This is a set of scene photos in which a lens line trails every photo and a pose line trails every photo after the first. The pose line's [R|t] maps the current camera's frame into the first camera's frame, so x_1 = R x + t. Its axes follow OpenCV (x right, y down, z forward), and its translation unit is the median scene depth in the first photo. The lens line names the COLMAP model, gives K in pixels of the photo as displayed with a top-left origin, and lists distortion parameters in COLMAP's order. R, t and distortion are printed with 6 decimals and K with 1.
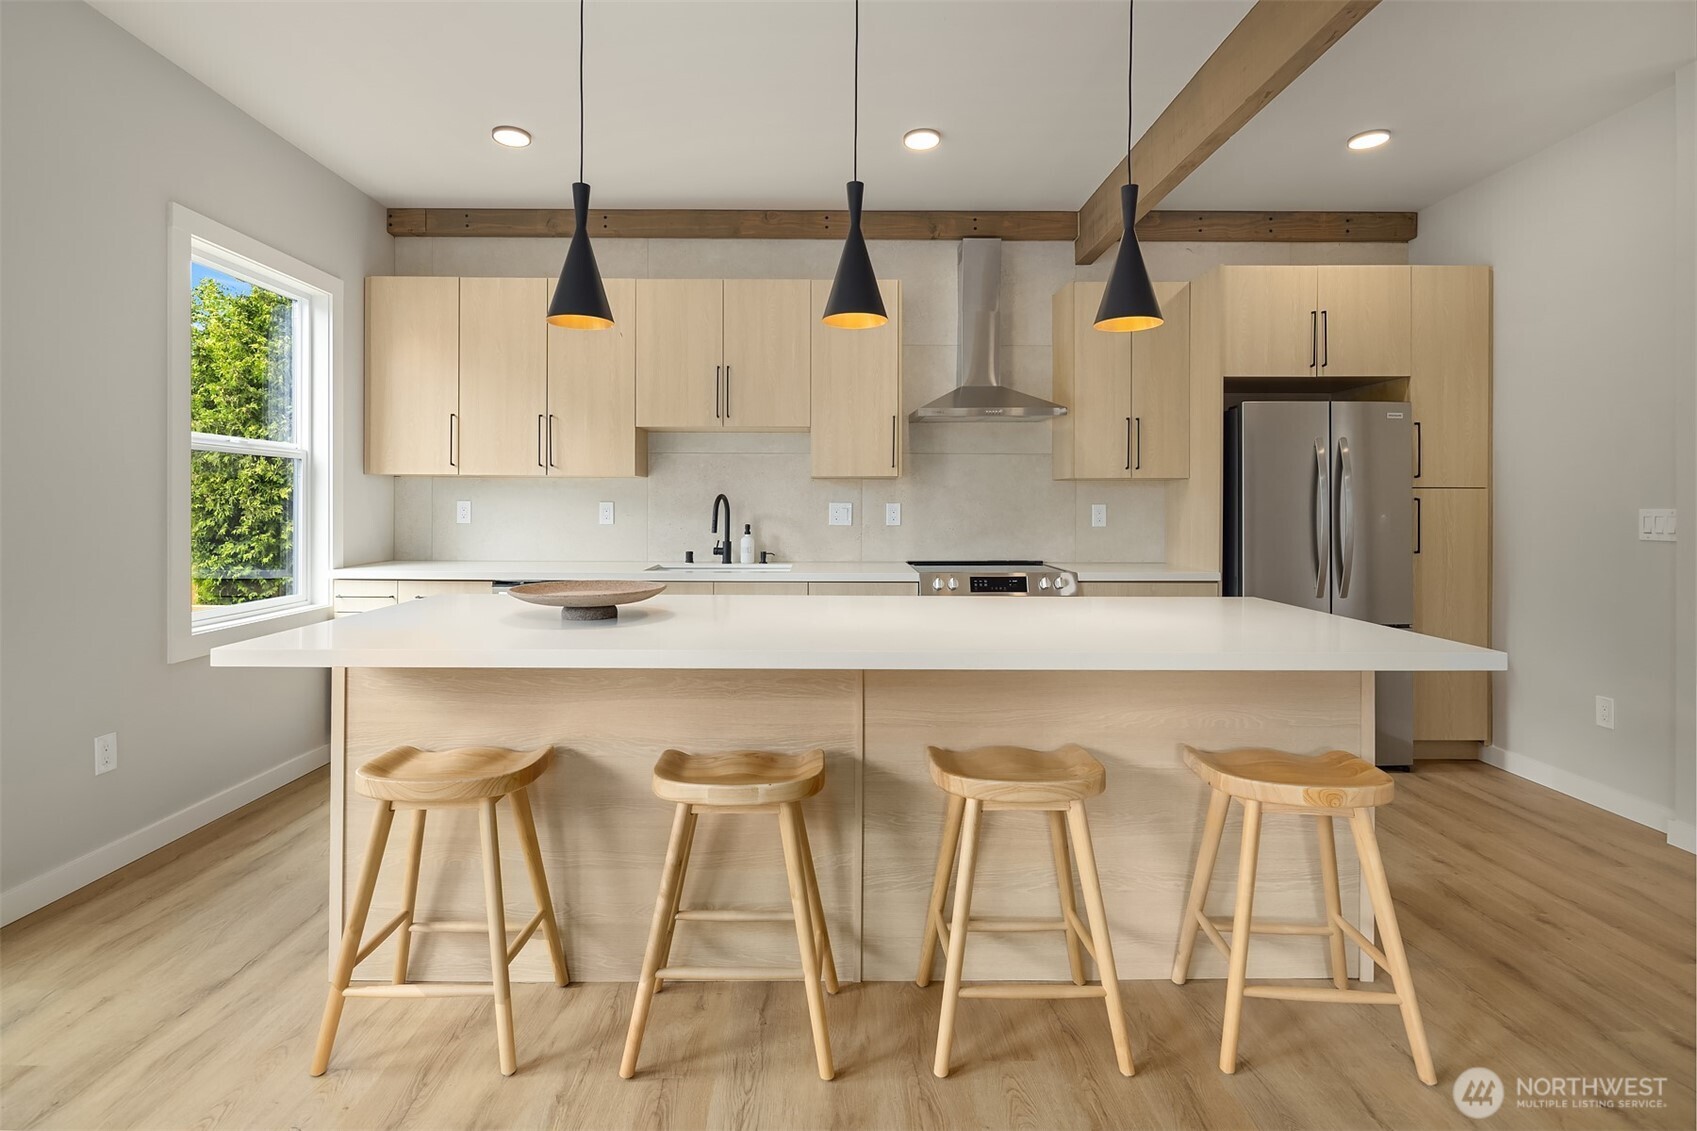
lens RADIAL K [[827.6, 0, 837.8], [0, 827.6, 509.6], [0, 0, 1]] dist [-0.000483, -0.000755]
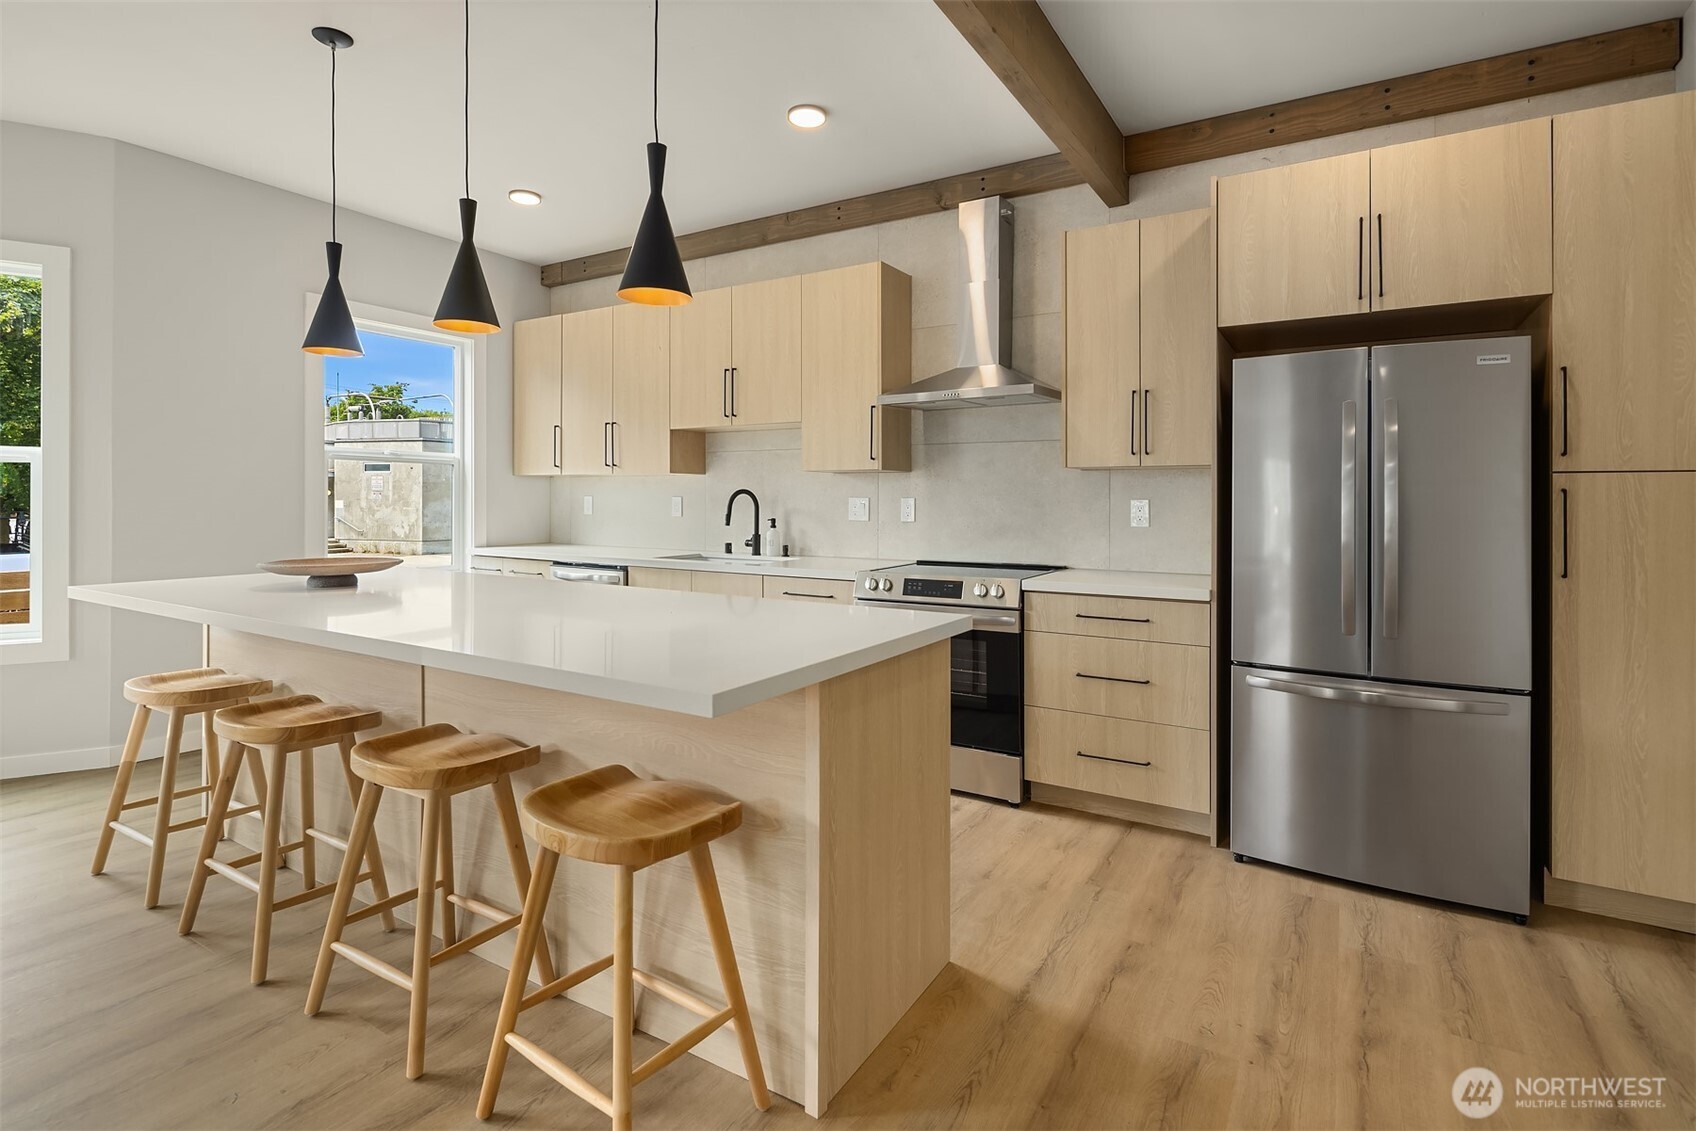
lens RADIAL K [[820.9, 0, 841.1], [0, 820.9, 503.1], [0, 0, 1]] dist [-0.001324, -0.000717]
pose [[0.848261, 0.002646, -0.529571, 0.536150], [-0.005941, 0.999972, -0.004520, 0.002879], [0.529544, 0.006981, 0.848254, 0.183726]]
